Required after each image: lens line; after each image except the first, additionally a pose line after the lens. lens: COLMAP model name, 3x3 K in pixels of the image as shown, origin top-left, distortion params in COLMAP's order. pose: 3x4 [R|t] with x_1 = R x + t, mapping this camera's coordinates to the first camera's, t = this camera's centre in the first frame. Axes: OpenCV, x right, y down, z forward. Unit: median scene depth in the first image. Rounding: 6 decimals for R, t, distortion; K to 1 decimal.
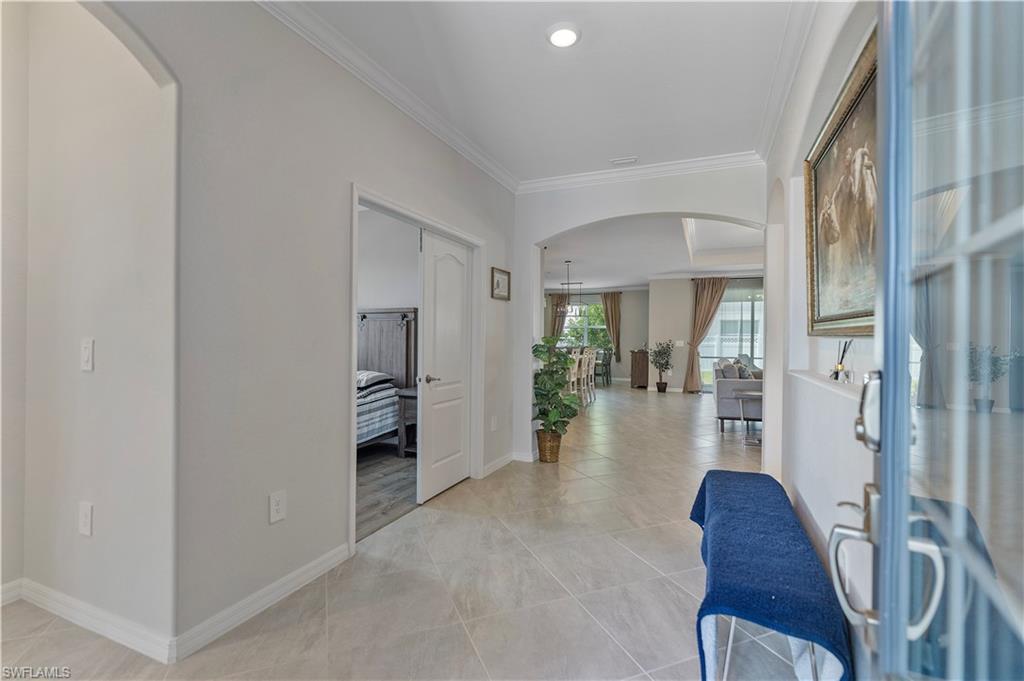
lens RADIAL K [[463.0, 0, 512.3], [0, 463.0, 337.6], [0, 0, 1]] dist [-0.017002, 0.000371]
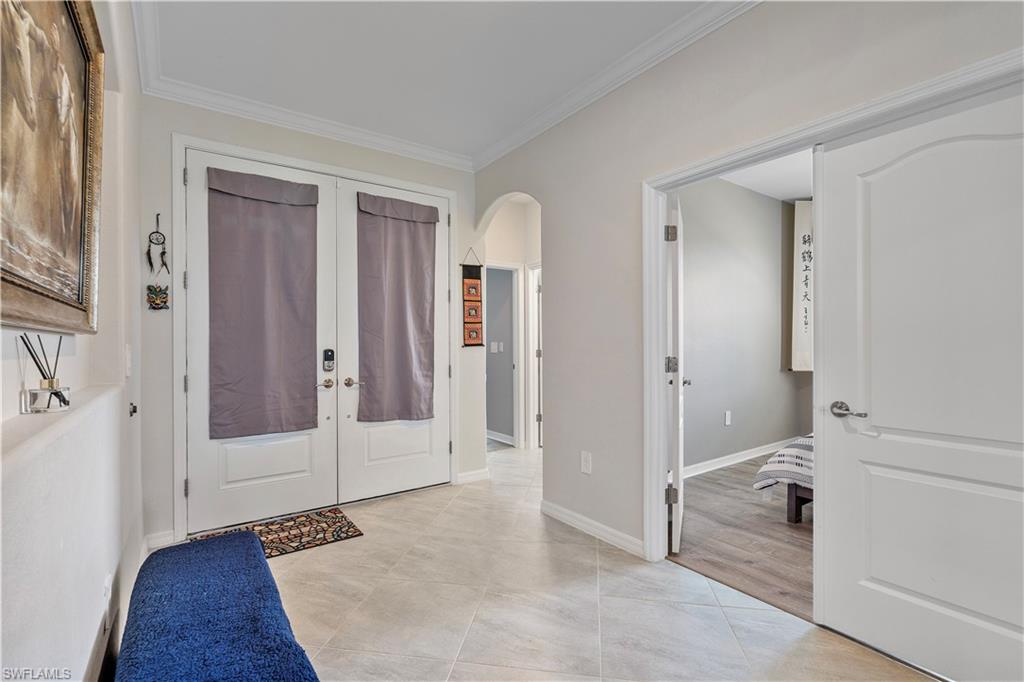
lens RADIAL K [[463.0, 0, 515.1], [0, 463.0, 341.2], [0, 0, 1]] dist [-0.017002, 0.000371]
pose [[-0.513152, -0.011381, -0.858222, 0.336865], [-0.008313, 0.999931, -0.008290, 0.010995], [0.858257, 0.002880, -0.513211, 0.665448]]
